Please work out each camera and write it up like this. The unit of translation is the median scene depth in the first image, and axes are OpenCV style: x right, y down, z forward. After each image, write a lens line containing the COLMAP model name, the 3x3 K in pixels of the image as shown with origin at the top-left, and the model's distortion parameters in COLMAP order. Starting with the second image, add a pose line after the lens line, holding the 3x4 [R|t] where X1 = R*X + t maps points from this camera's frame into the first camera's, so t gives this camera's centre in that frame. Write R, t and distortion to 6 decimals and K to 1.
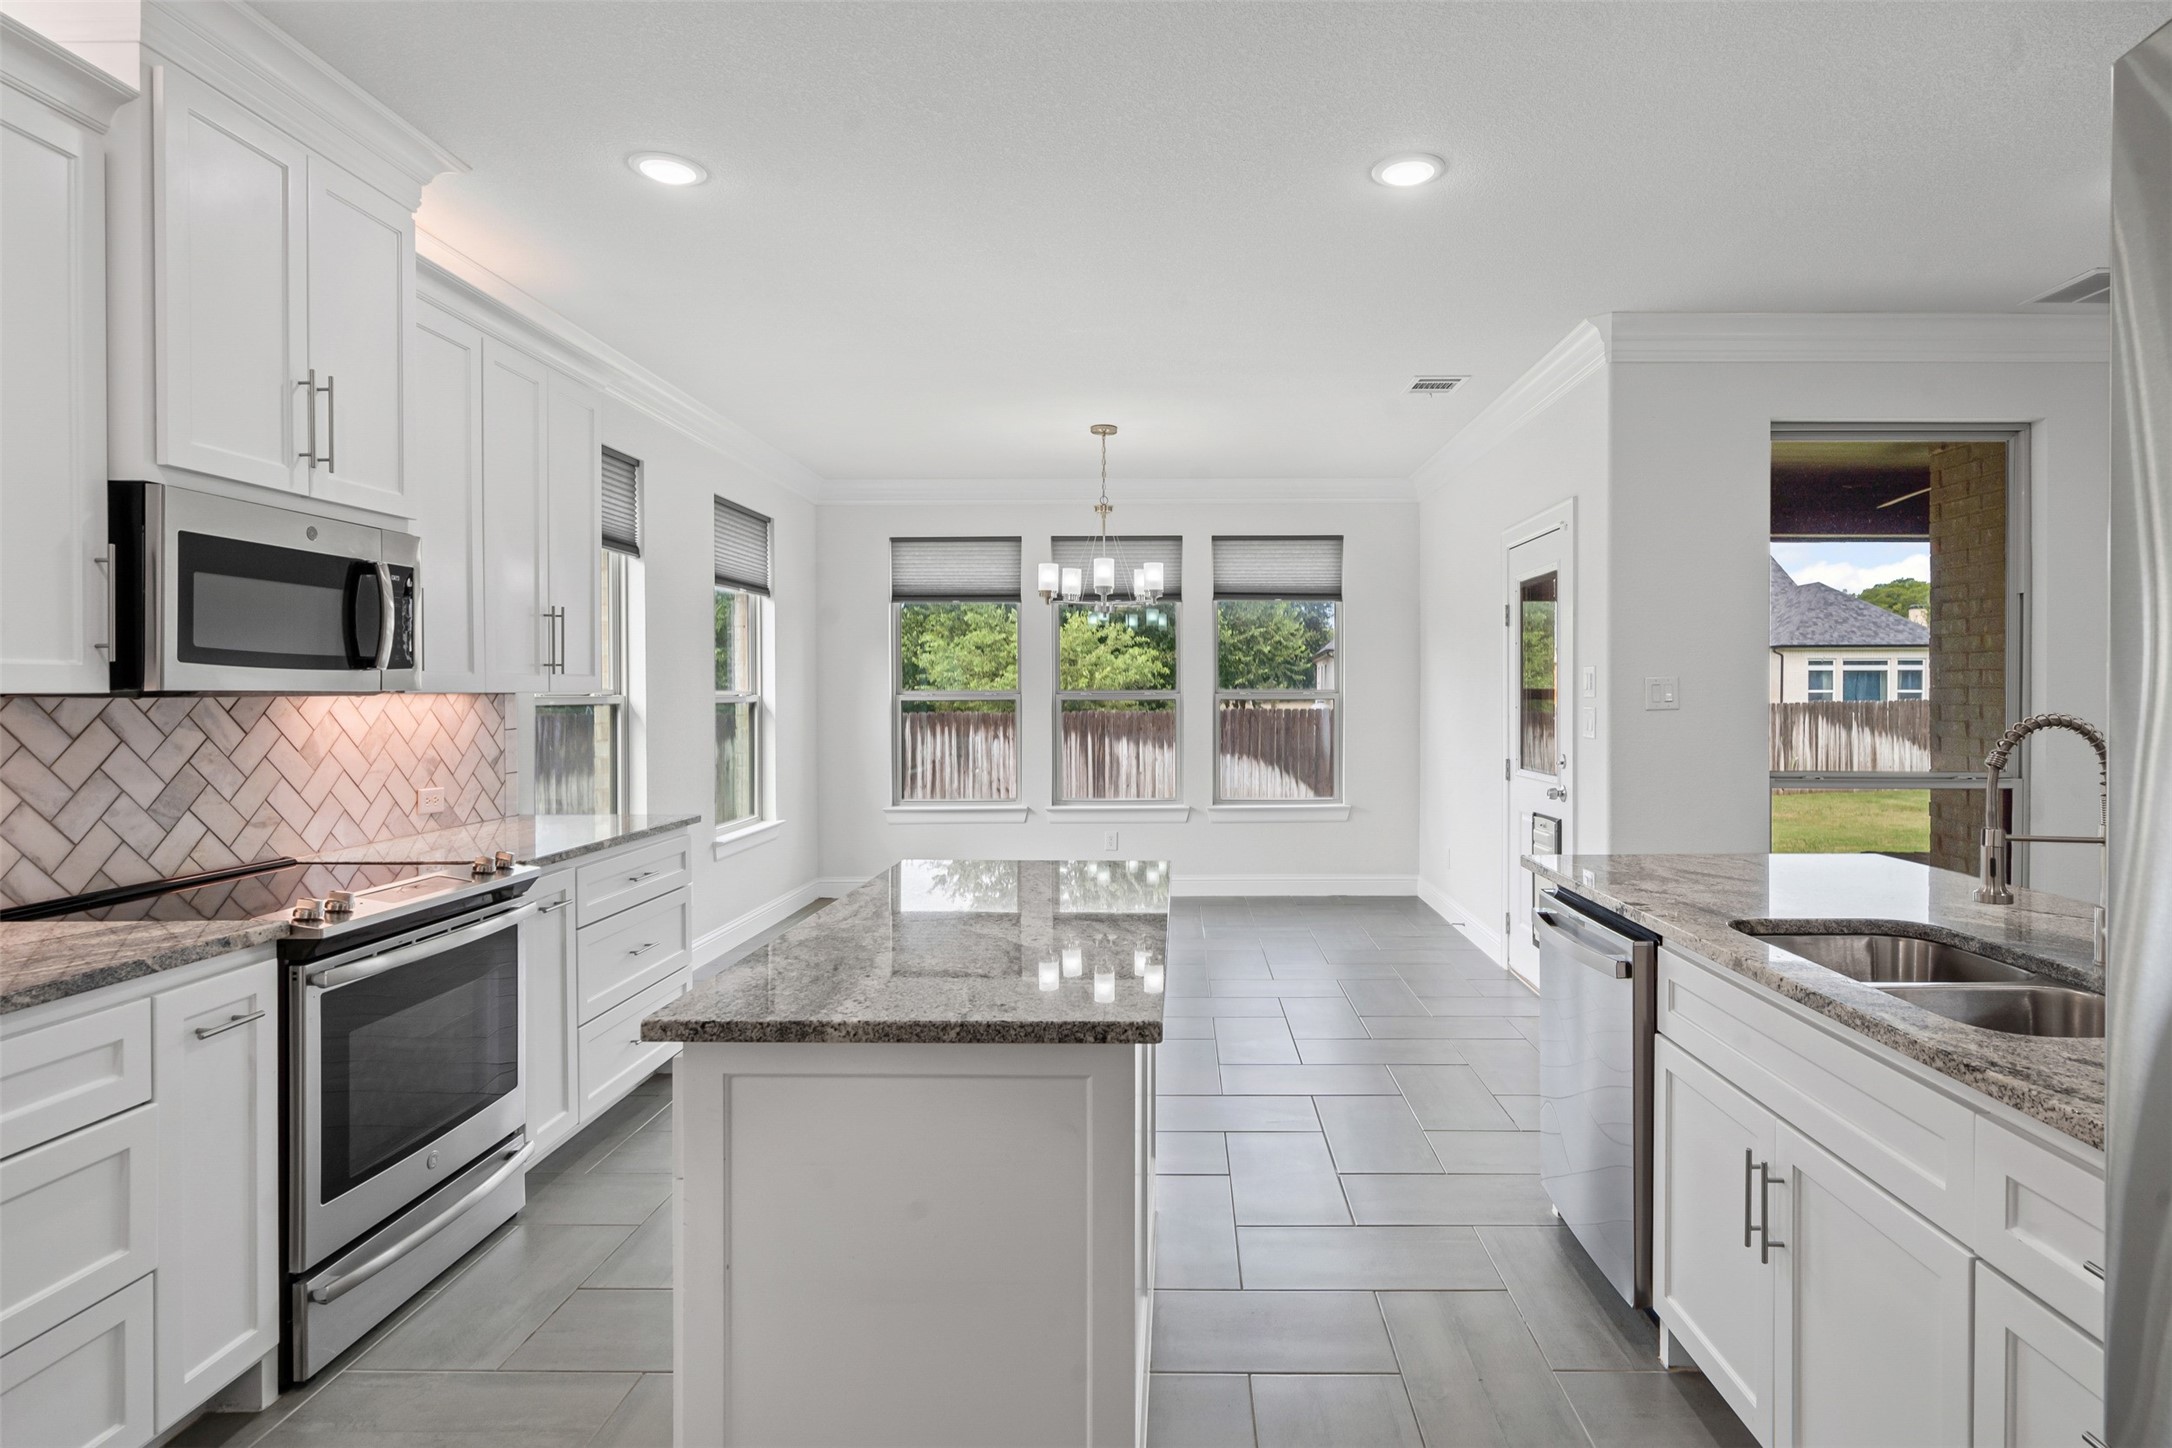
lens RADIAL K [[1120.6, 0, 1195.4], [0, 1120.6, 718.7], [0, 0, 1]] dist [0.000855, -0.000201]
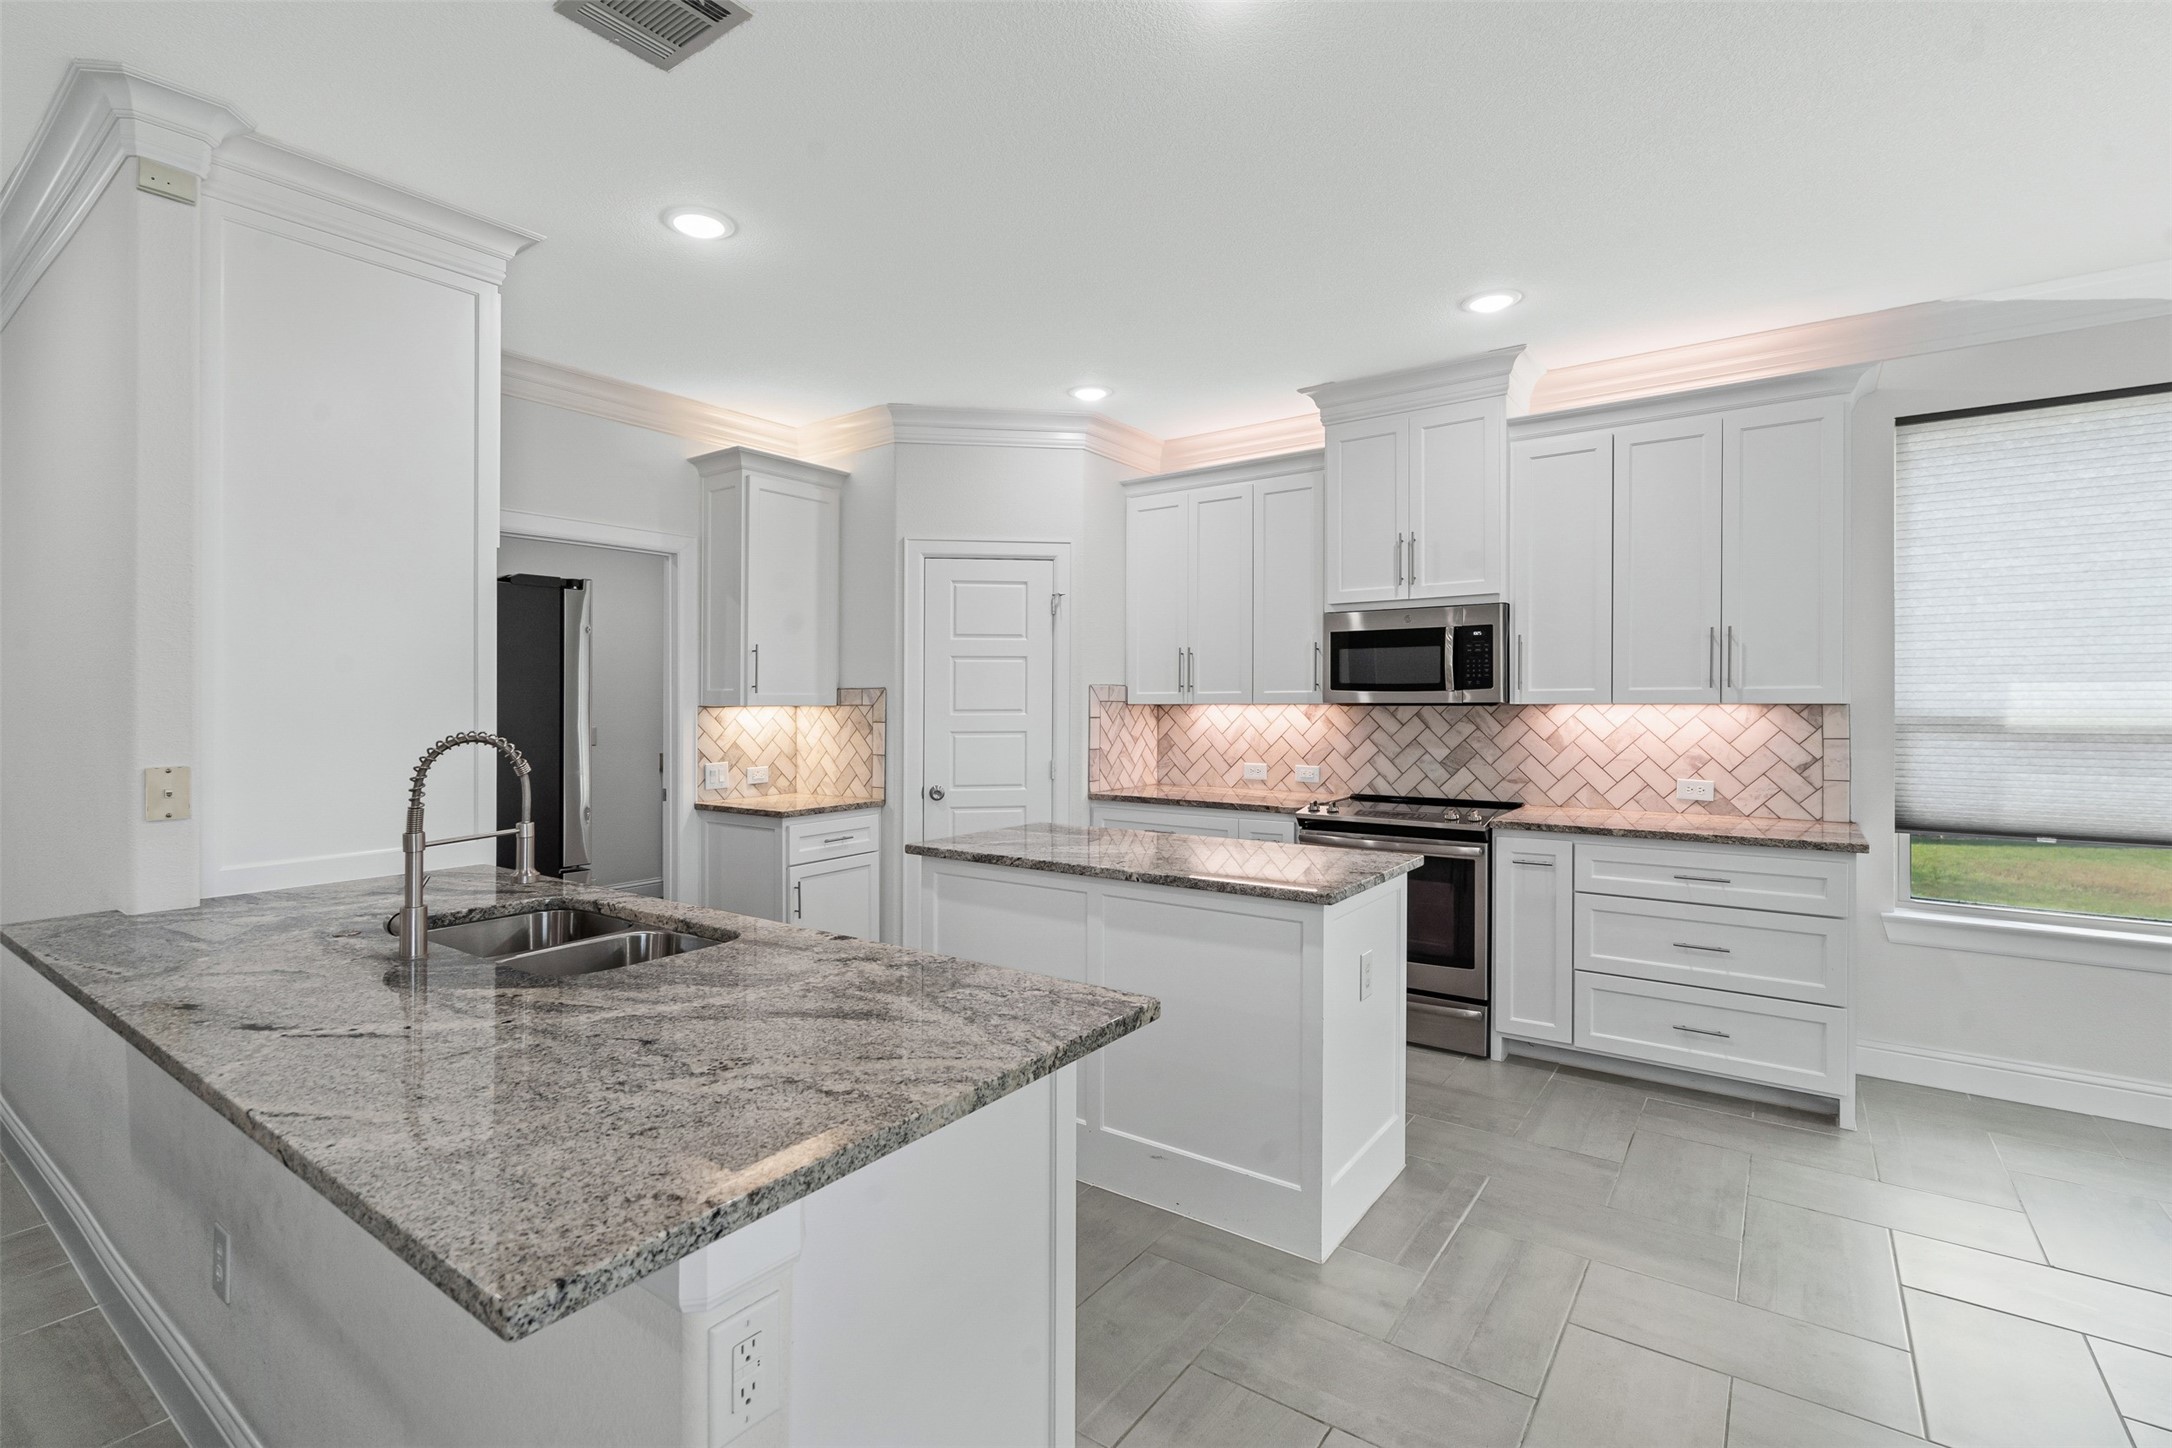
lens RADIAL K [[990.6, 0, 1084.2], [0, 990.6, 708.7], [0, 0, 1]] dist [-0.000877, 0.000573]
pose [[-0.600638, 0.008433, -0.799477, 0.318398], [-0.016232, 0.999610, 0.022739, -0.016413], [0.799356, 0.026636, -0.600267, 0.580077]]
